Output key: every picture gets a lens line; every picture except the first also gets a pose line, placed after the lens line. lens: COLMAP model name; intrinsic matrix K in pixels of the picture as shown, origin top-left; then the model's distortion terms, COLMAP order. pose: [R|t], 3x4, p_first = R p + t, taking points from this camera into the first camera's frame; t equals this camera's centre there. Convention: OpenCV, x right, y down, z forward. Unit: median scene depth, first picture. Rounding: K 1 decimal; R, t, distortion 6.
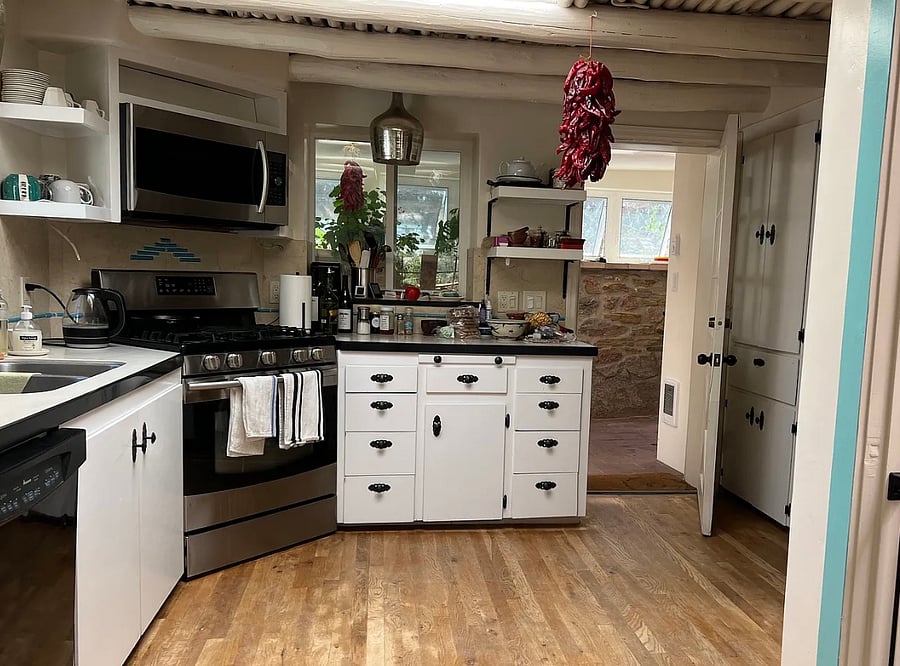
lens RADIAL K [[642.0, 0, 450.0], [0, 642.0, 333.0], [0, 0, 1]] dist [0.051419, -0.059799]
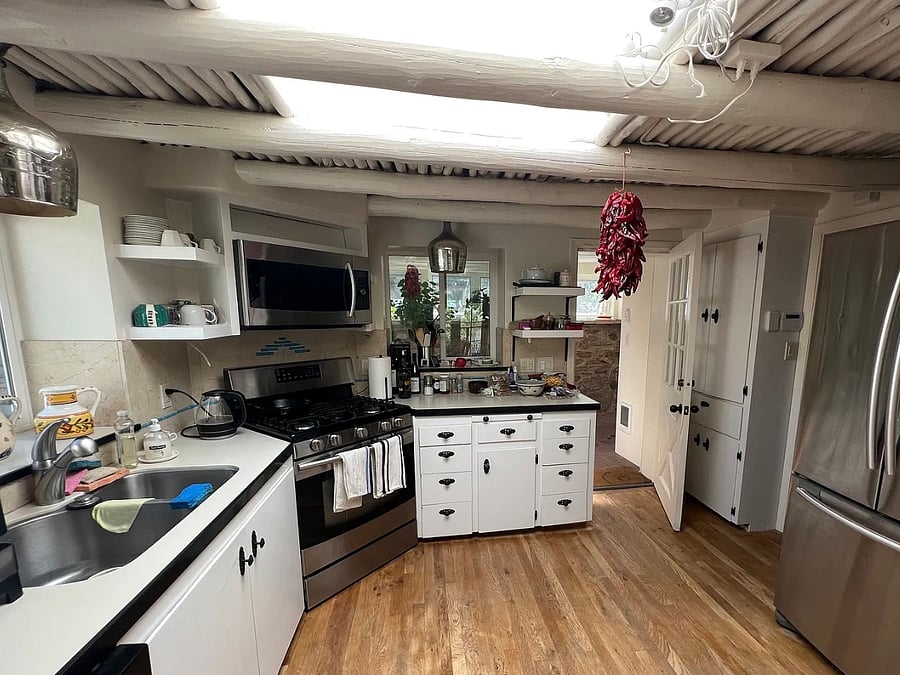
lens RADIAL K [[351.9, 0, 468.7], [0, 351.9, 366.2], [0, 0, 1]] dist [0.000162, -0.000007]
pose [[0.999269, -0.036624, 0.010944, -0.062035], [0.036065, 0.998216, 0.047579, -0.111022], [-0.012667, -0.047150, 0.998808, 0.265815]]
